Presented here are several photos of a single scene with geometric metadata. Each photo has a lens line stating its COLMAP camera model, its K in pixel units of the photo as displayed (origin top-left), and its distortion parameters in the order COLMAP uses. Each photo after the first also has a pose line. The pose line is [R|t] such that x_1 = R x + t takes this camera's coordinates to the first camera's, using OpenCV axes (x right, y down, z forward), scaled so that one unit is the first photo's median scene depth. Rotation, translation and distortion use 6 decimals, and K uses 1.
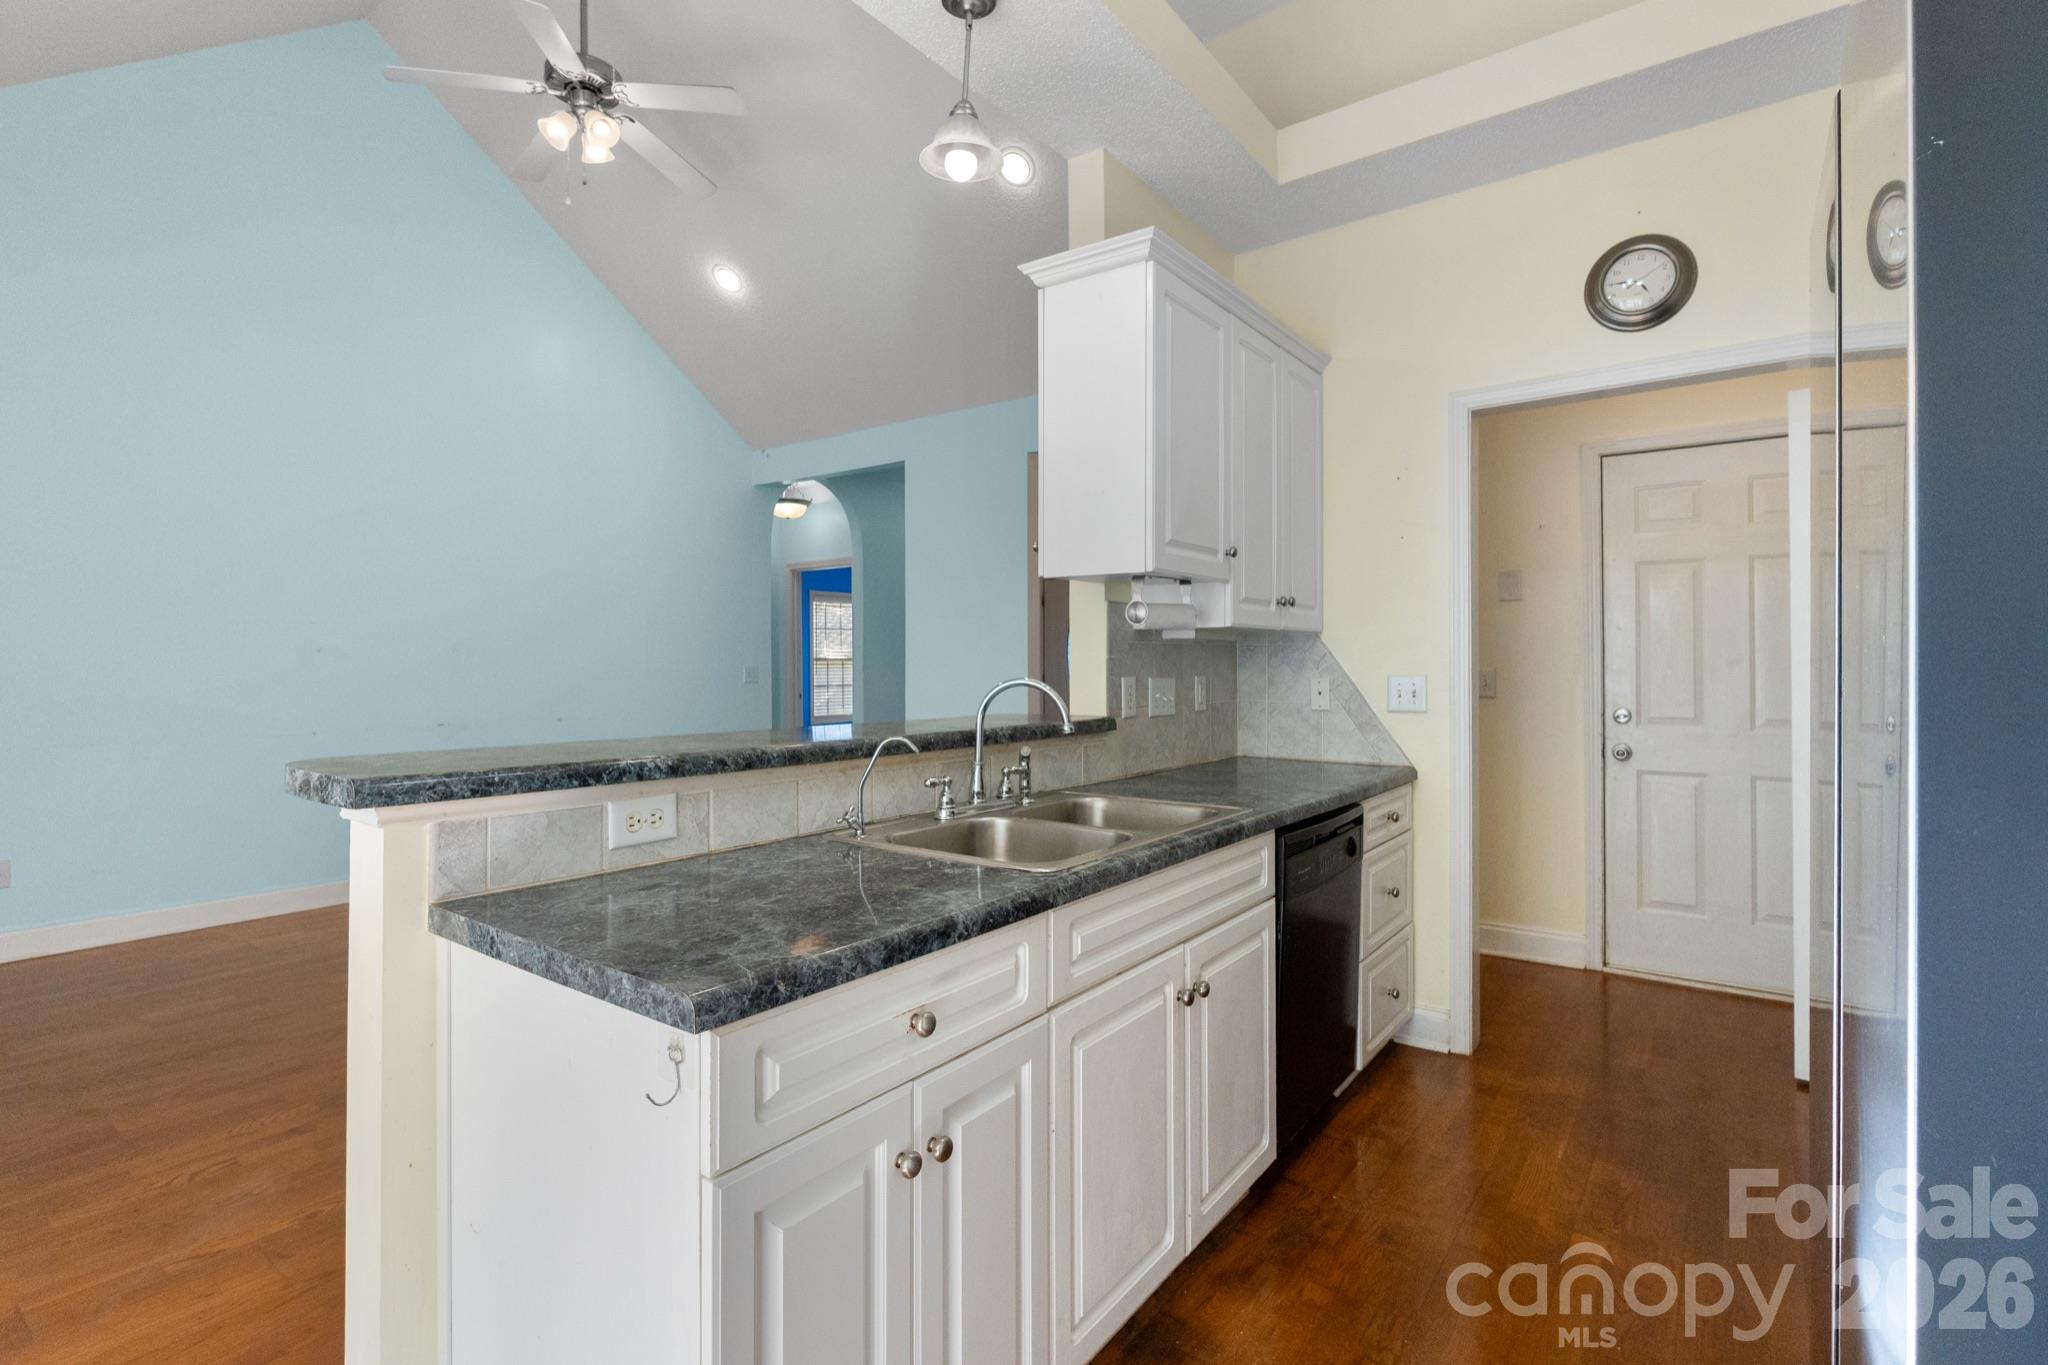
lens RADIAL K [[956.9, 0, 1020.7], [0, 956.9, 662.2], [0, 0, 1]] dist [-0.005331, -0.000284]
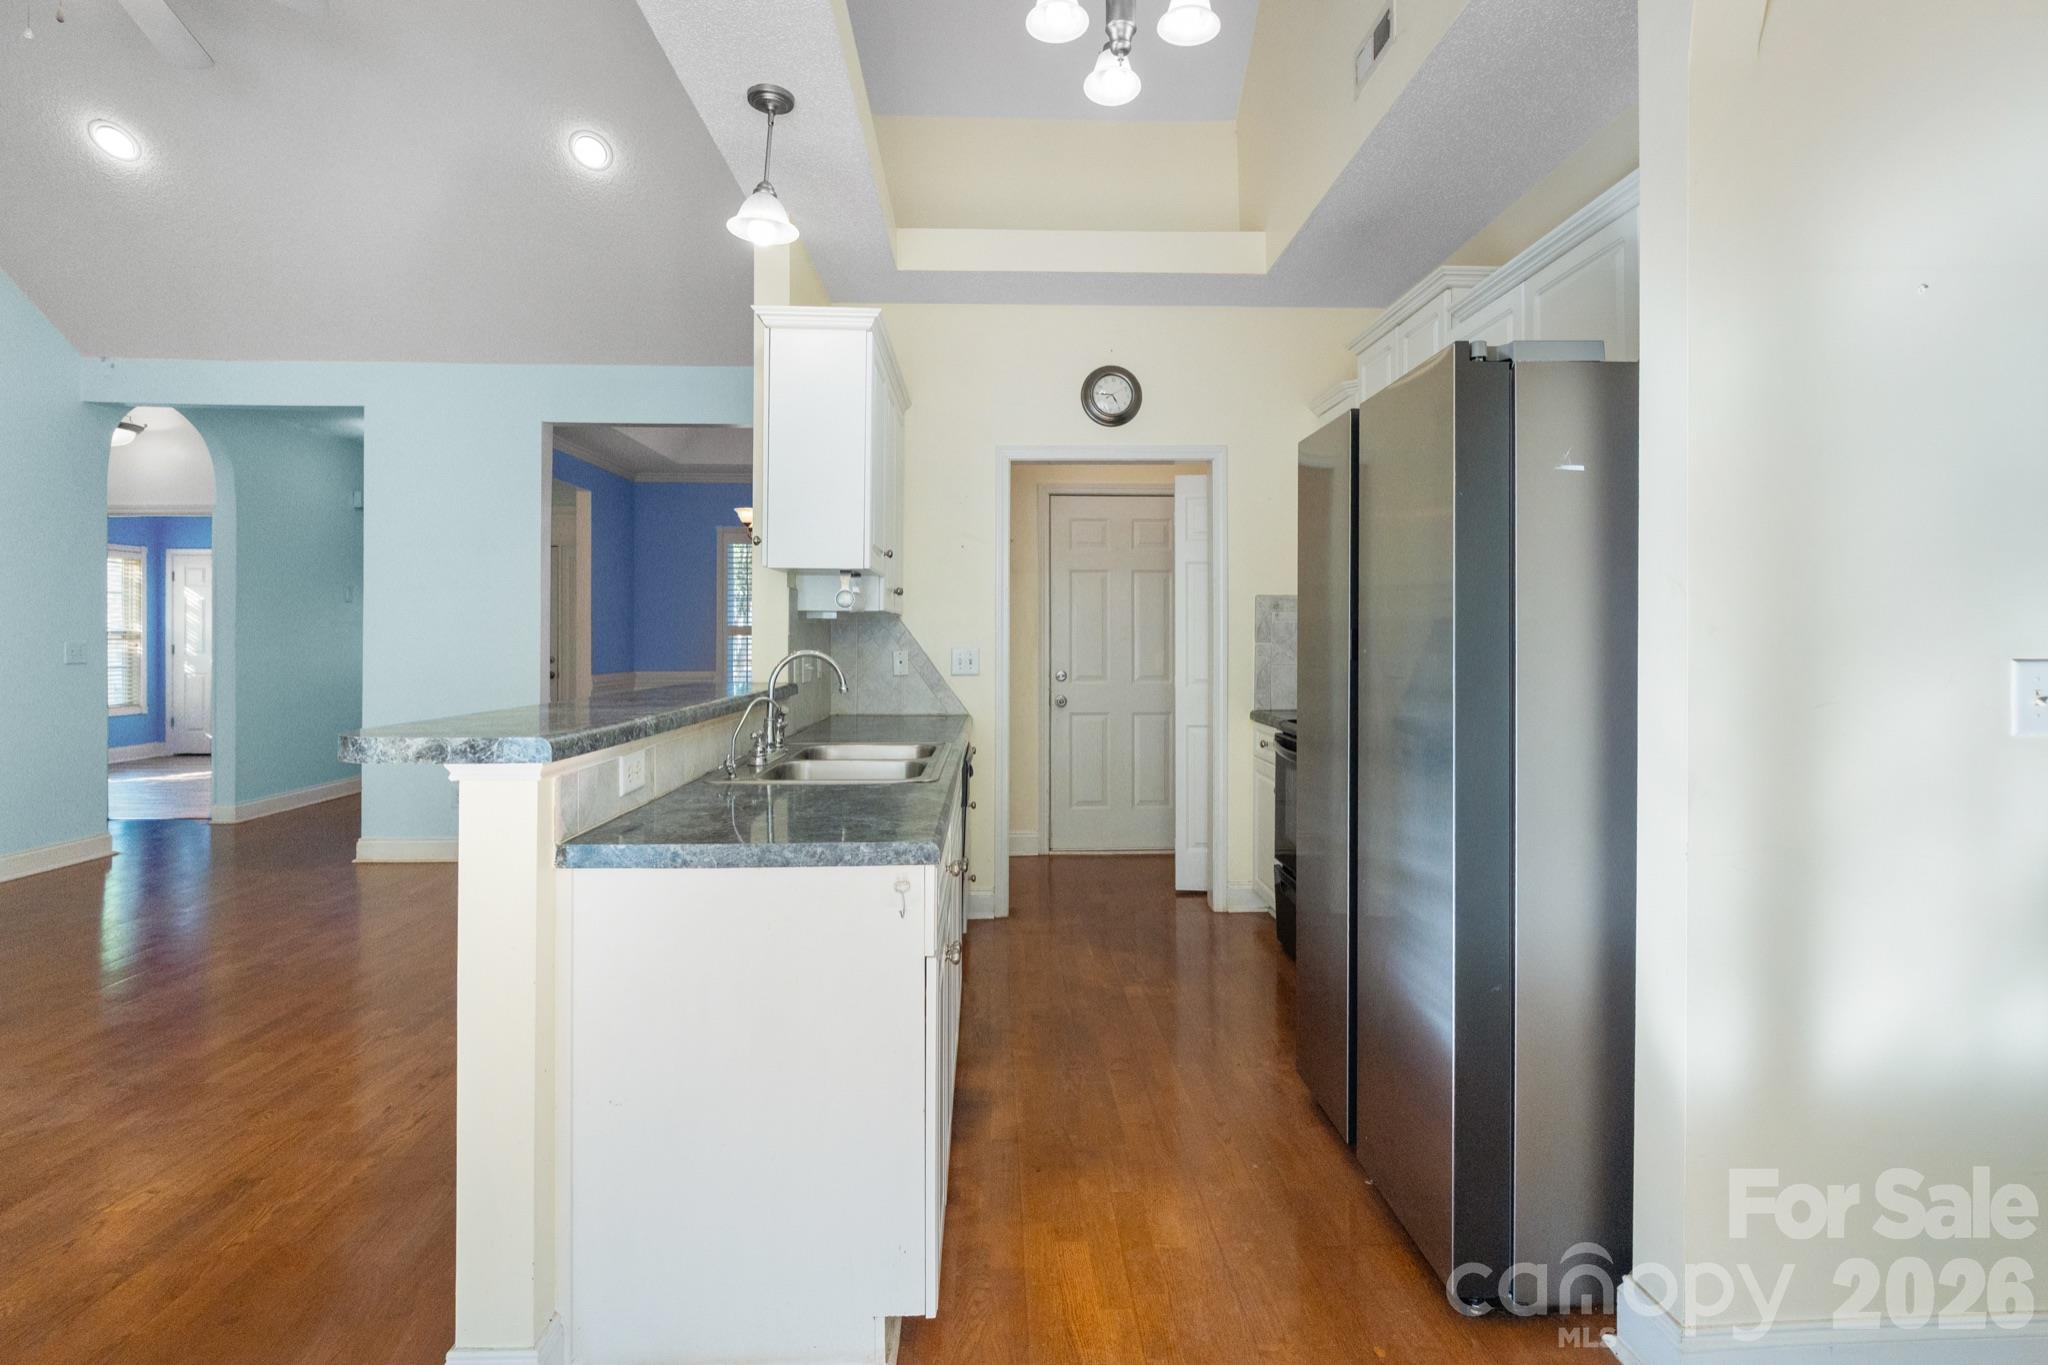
lens RADIAL K [[967.2, 0, 1016.7], [0, 967.2, 639.4], [0, 0, 1]] dist [-0.003957, -0.000541]
pose [[0.780025, 0.001631, 0.625746, -0.405275], [-0.002600, 0.999996, 0.000635, 0.000178], [-0.625742, -0.002122, 0.780027, -0.120591]]
